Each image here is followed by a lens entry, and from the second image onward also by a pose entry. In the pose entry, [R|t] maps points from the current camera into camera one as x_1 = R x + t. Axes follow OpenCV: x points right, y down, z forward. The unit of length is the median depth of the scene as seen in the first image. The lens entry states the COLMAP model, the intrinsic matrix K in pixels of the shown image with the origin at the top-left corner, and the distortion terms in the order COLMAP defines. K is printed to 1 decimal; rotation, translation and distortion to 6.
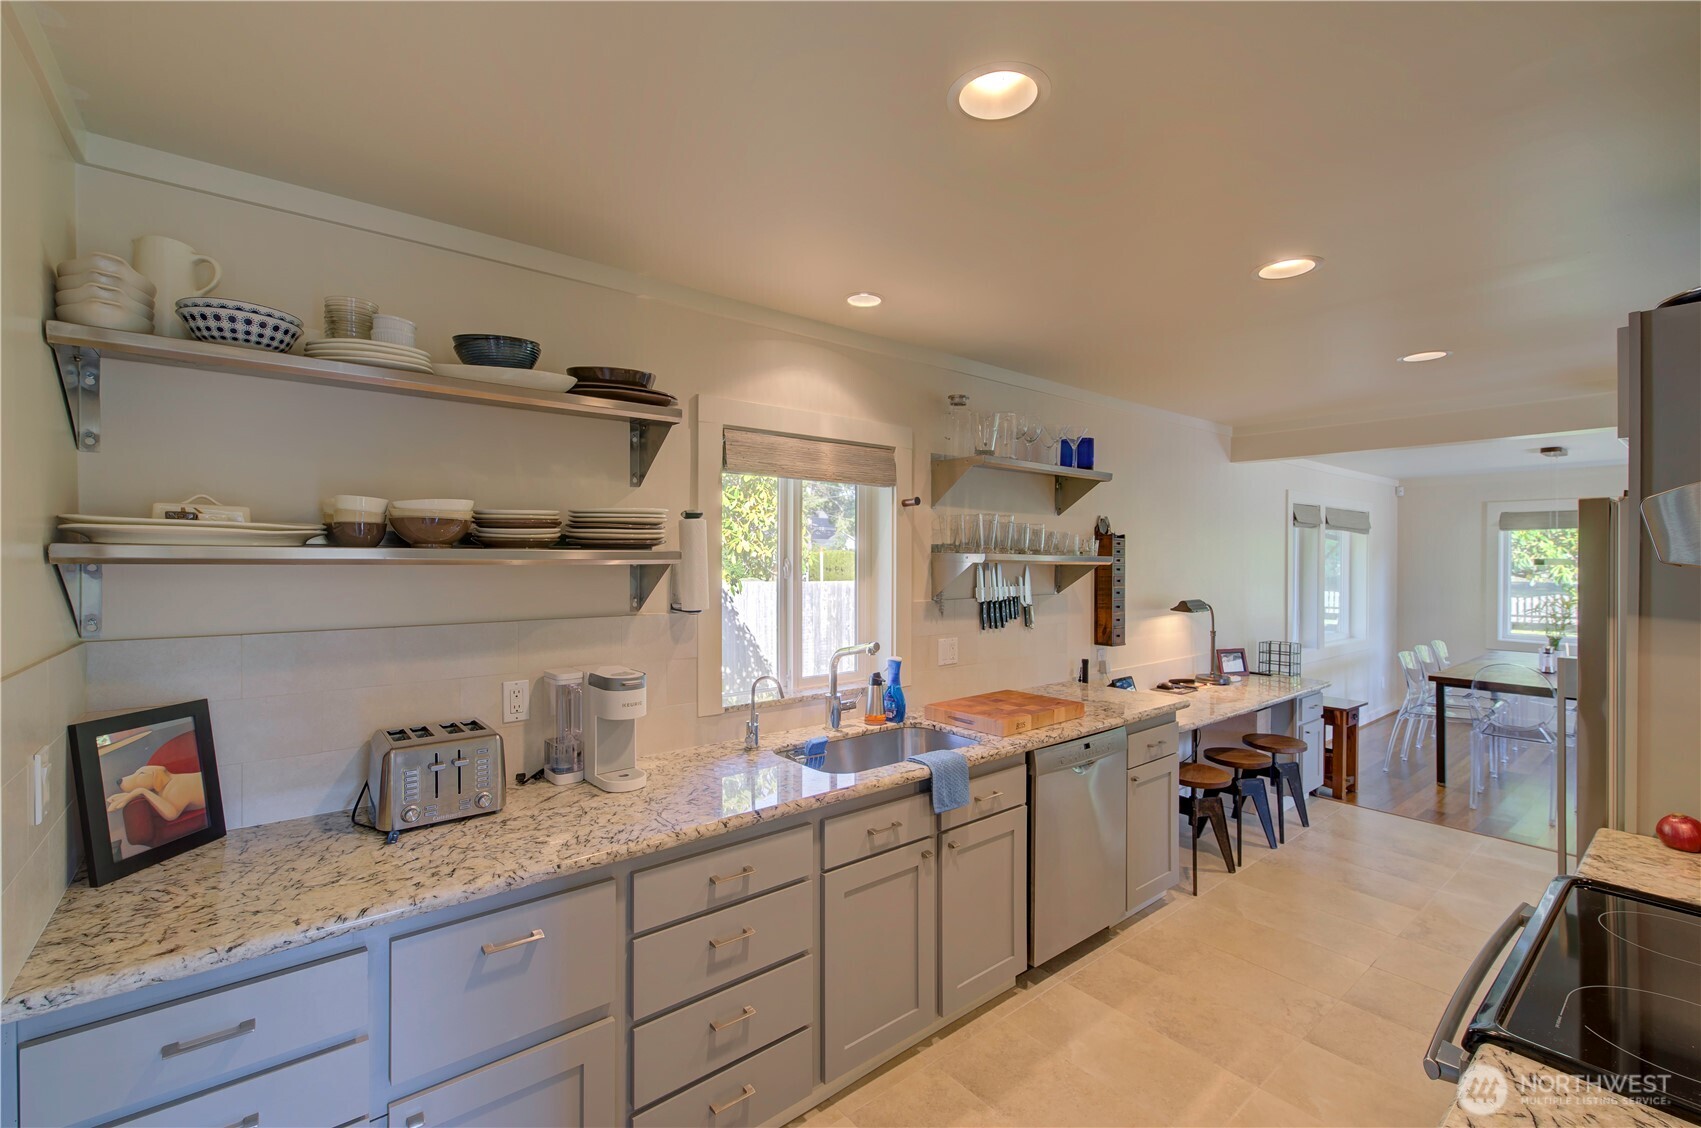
lens RADIAL K [[725.0, 0, 855.1], [0, 725.0, 567.8], [0, 0, 1]] dist [0.001481, 0.000021]
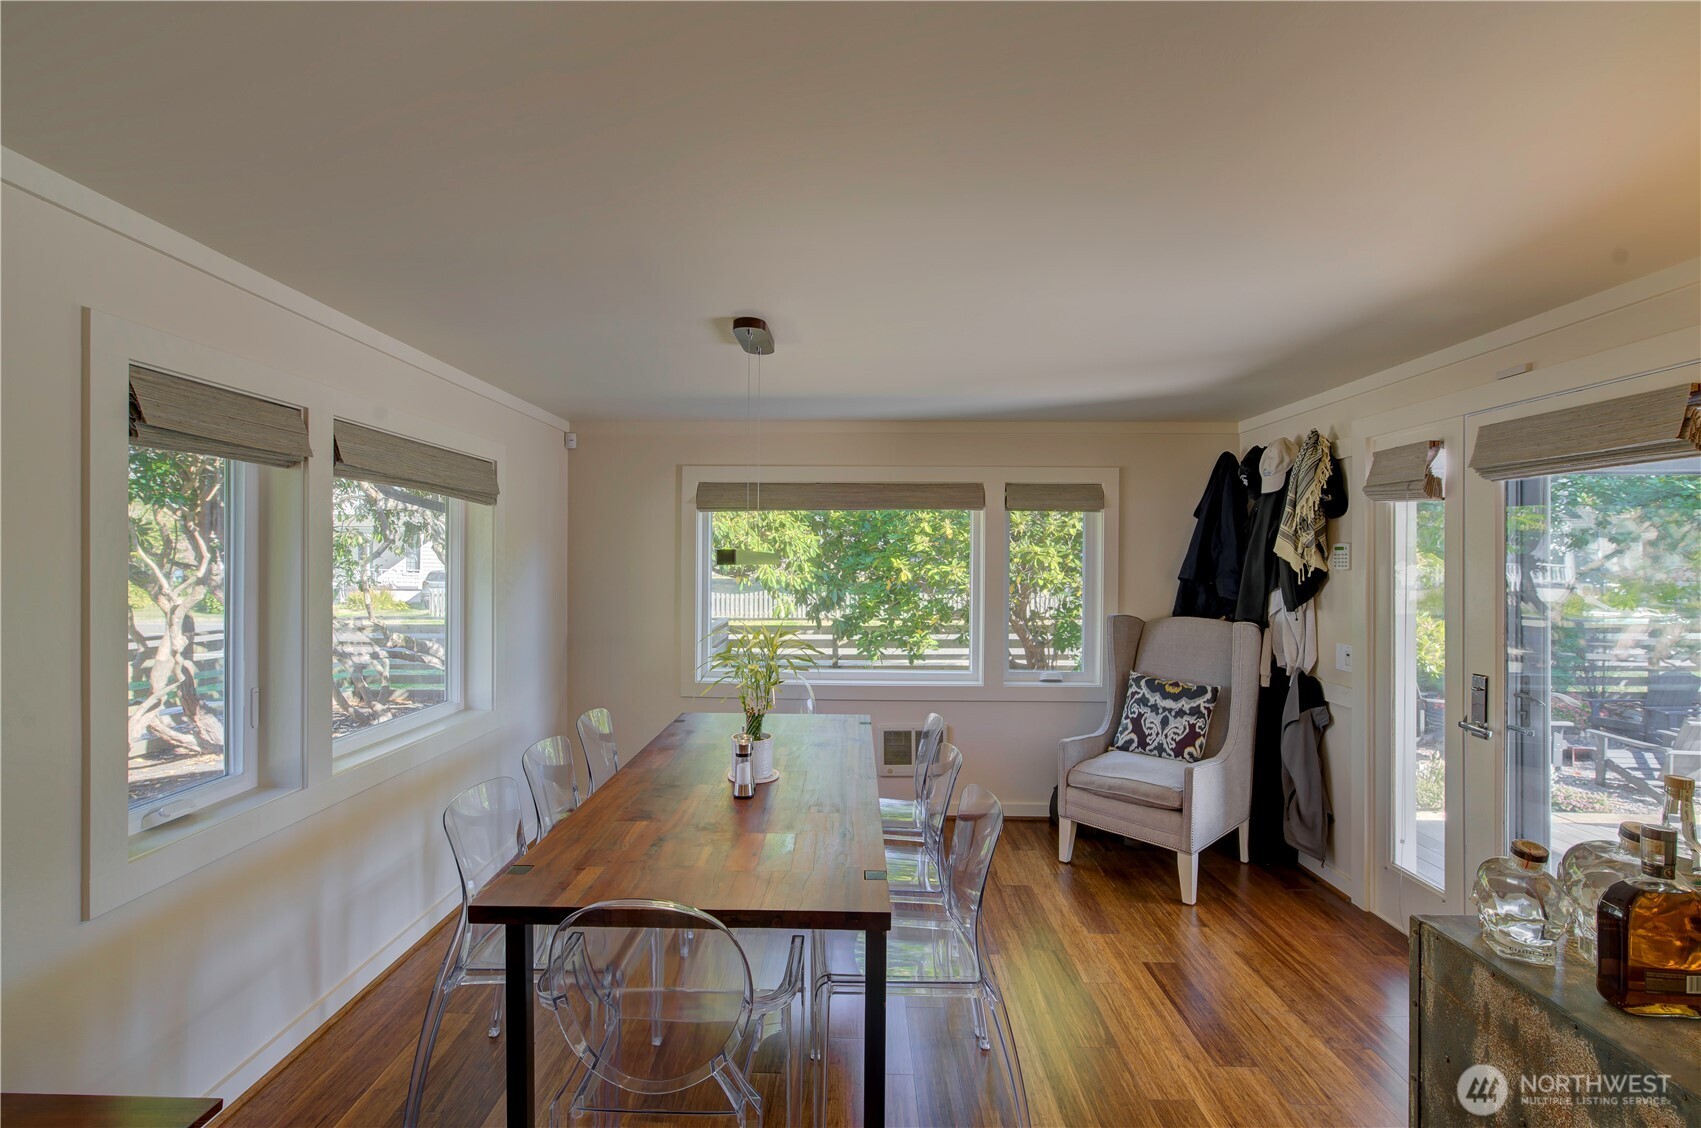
lens RADIAL K [[764.0, 0, 838.2], [0, 764.0, 566.5], [0, 0, 1]] dist [0.005960, 0.000482]
pose [[0.646783, -0.004379, 0.762661, 0.667688], [0.005386, 0.999985, 0.001173, -0.003615], [-0.762655, 0.003349, 0.646797, 0.692077]]
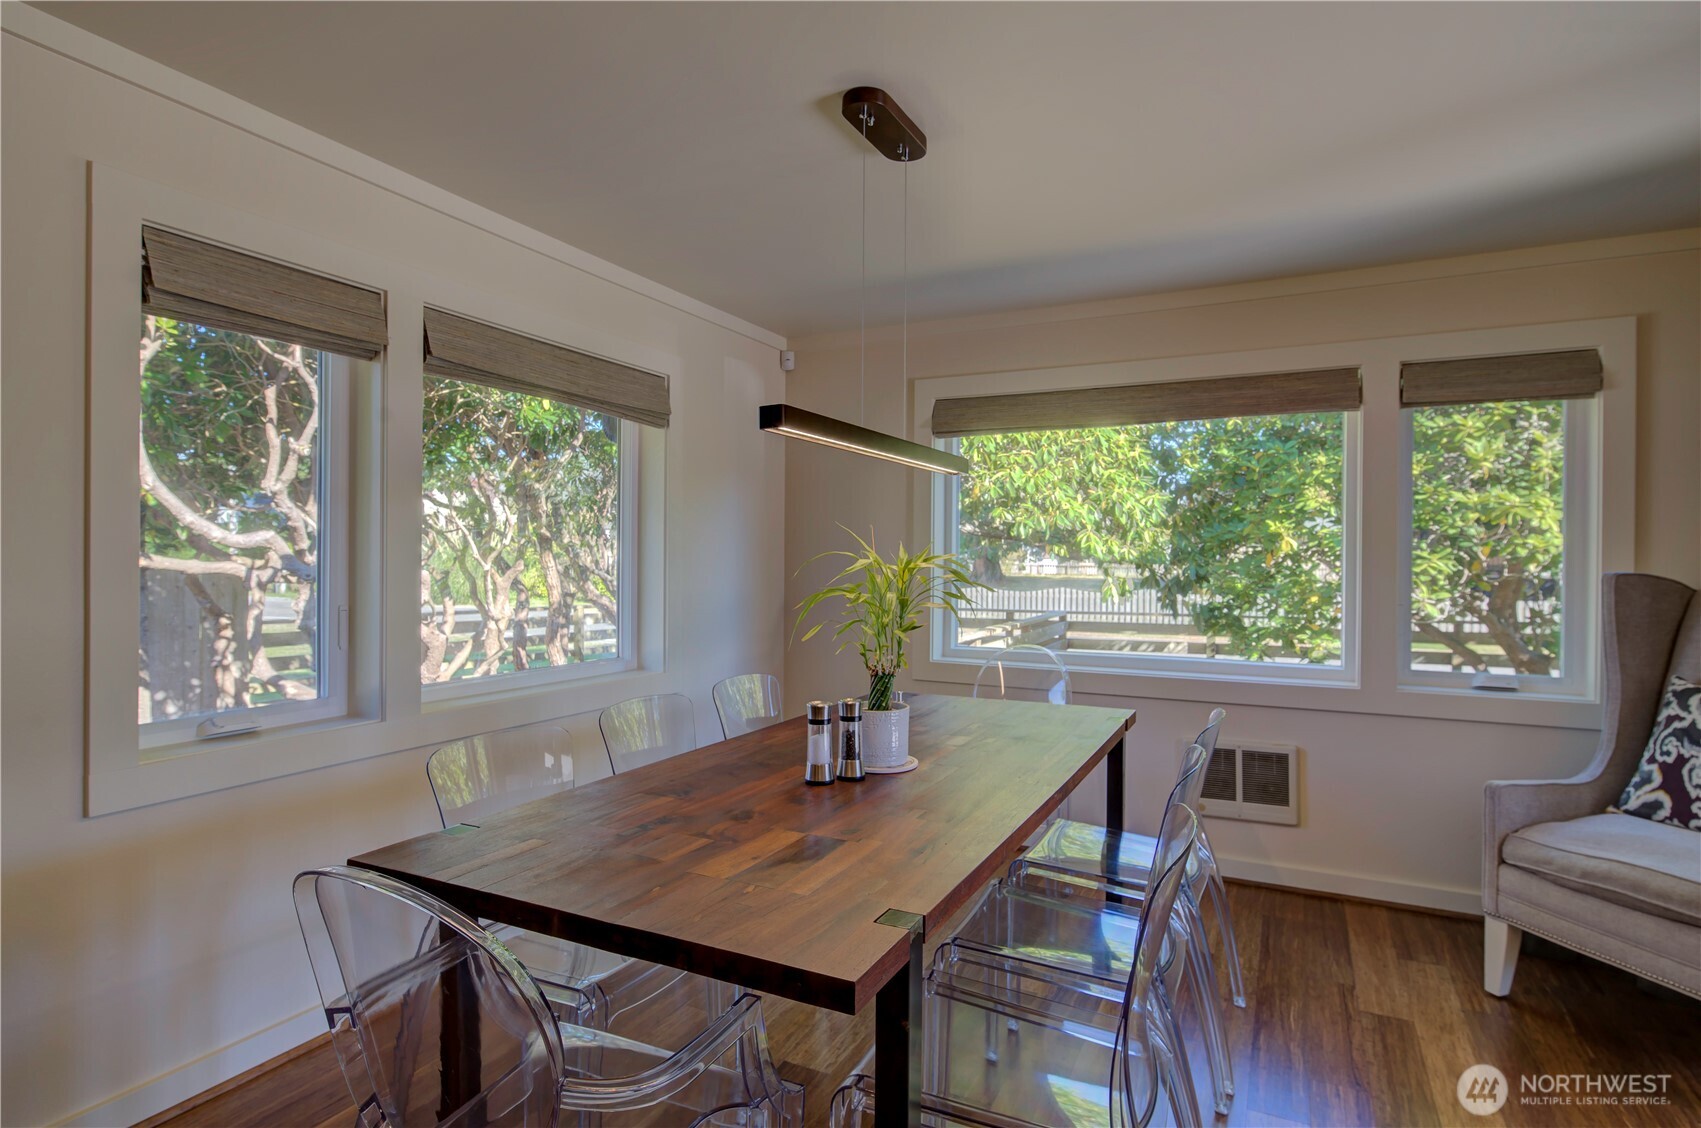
lens RADIAL K [[887.3, 0, 848.9], [0, 887.3, 553.5], [0, 0, 1]] dist [0.003383, 0.002079]
pose [[0.910218, 0.005771, 0.414089, 0.860650], [0.000100, 0.999900, -0.014155, 0.052377], [-0.414129, 0.012926, 0.910126, 0.701557]]
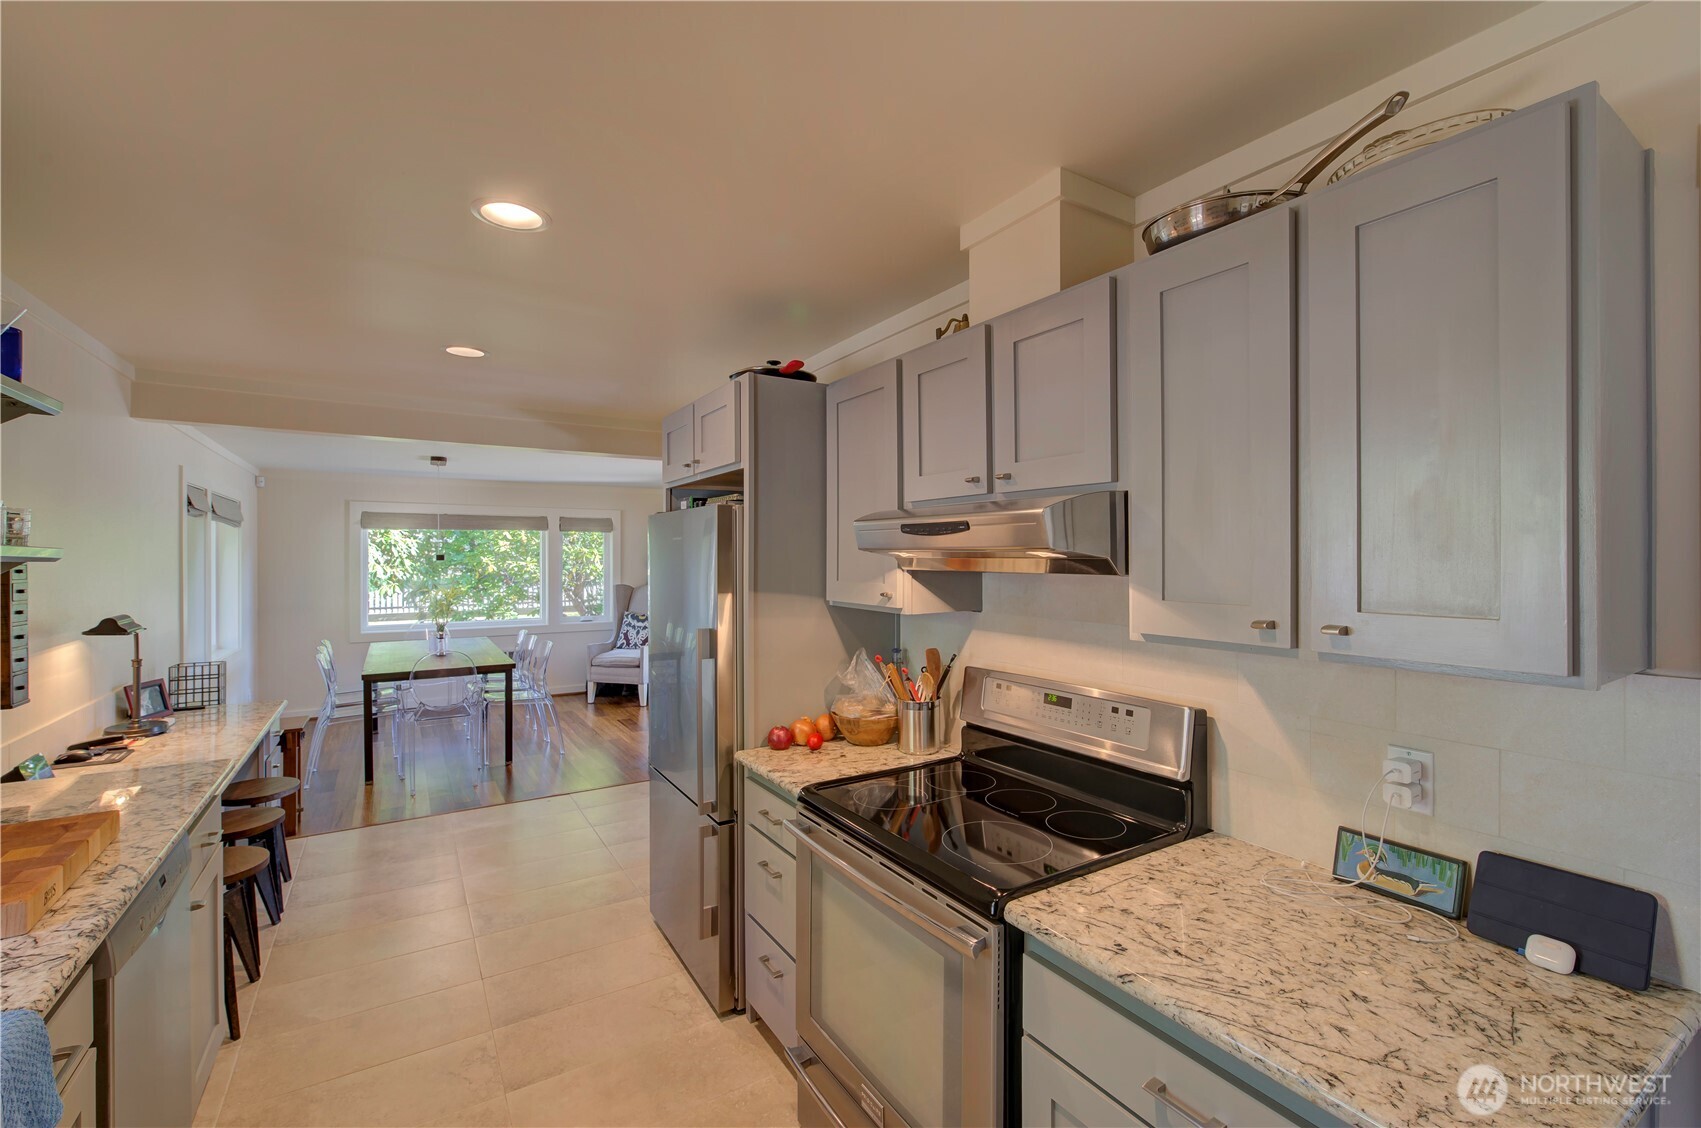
lens RADIAL K [[725.0, 0, 867.9], [0, 725.0, 557.1], [0, 0, 1]] dist [0.001481, 0.000021]
pose [[0.108554, -0.000818, 0.994090, -0.110601], [0.012137, 0.999926, -0.000503, -0.000761], [-0.994016, 0.012120, 0.108555, 0.230521]]
